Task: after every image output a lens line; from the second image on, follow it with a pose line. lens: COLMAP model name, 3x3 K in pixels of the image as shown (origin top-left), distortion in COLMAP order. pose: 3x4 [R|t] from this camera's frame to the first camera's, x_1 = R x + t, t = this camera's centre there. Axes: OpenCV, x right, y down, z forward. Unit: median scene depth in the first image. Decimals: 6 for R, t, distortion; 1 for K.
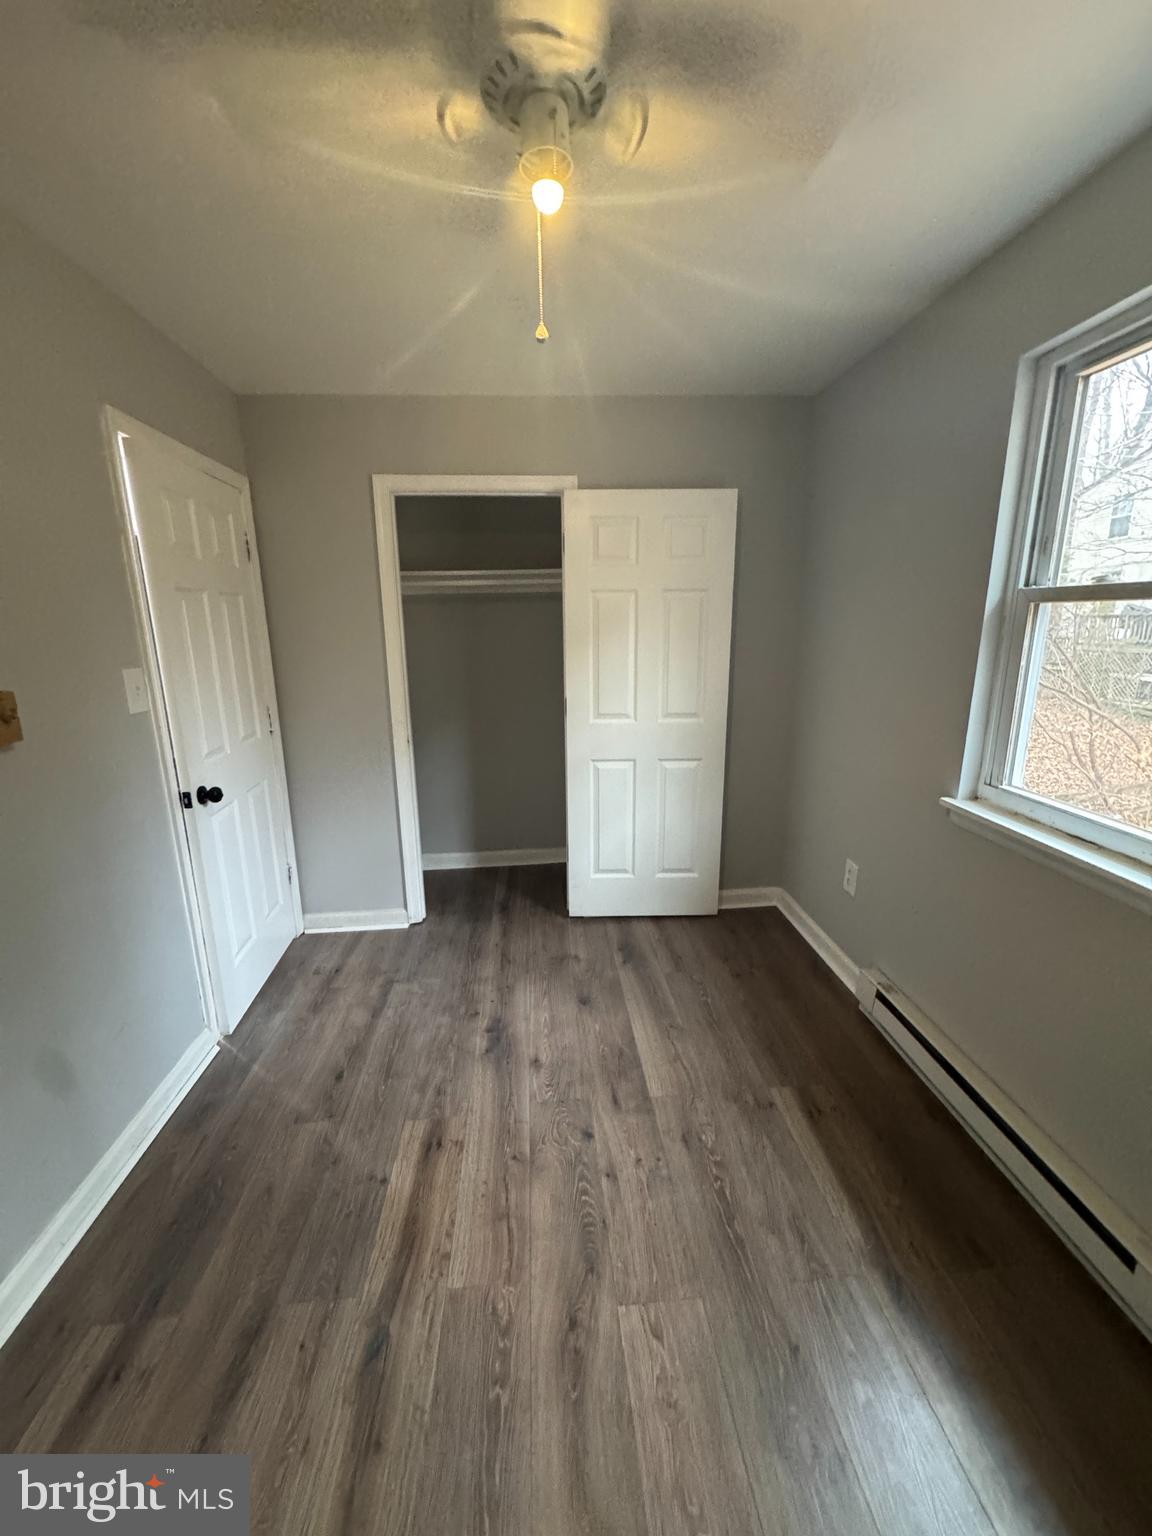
lens RADIAL K [[611.0, 0, 575.0], [0, 611.0, 768.2], [0, 0, 1]] dist [-0.001100, 0.000903]
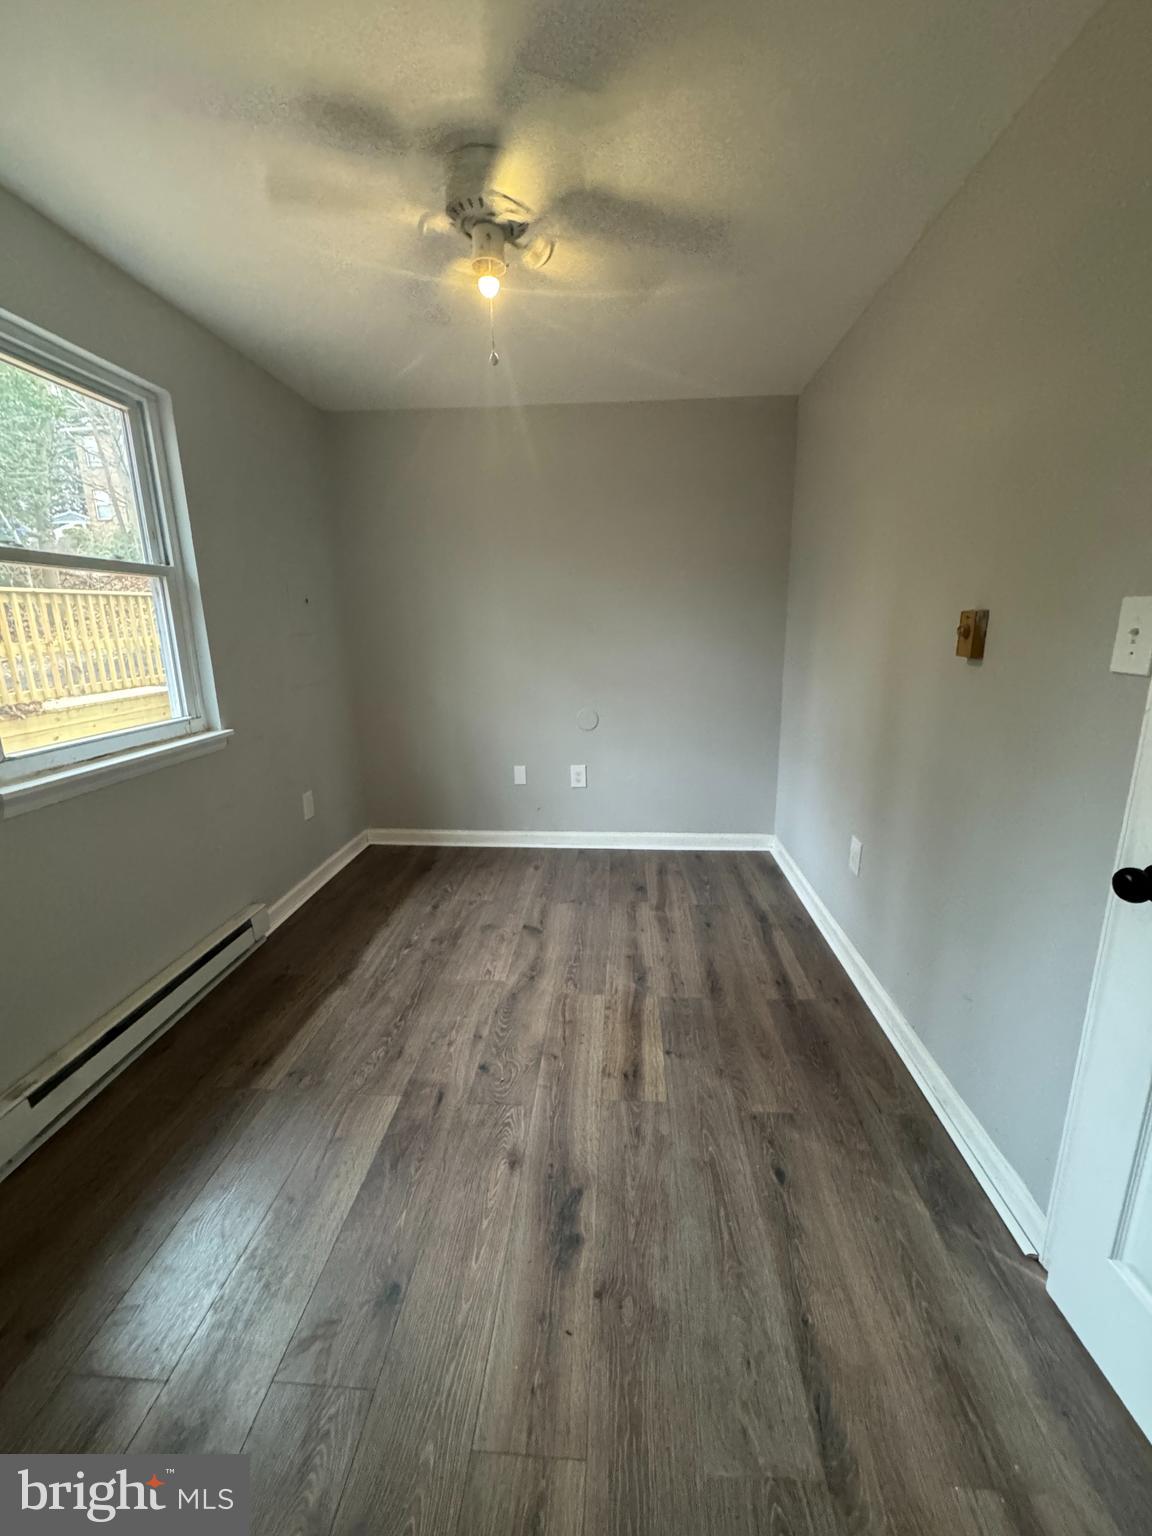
lens RADIAL K [[611.0, 0, 575.0], [0, 611.0, 768.2], [0, 0, 1]] dist [-0.001100, 0.000903]
pose [[-0.988845, -0.006845, 0.148790, -0.277558], [0.061298, 0.891727, 0.448404, -0.304599], [-0.135749, 0.452522, -0.881360, 1.628567]]
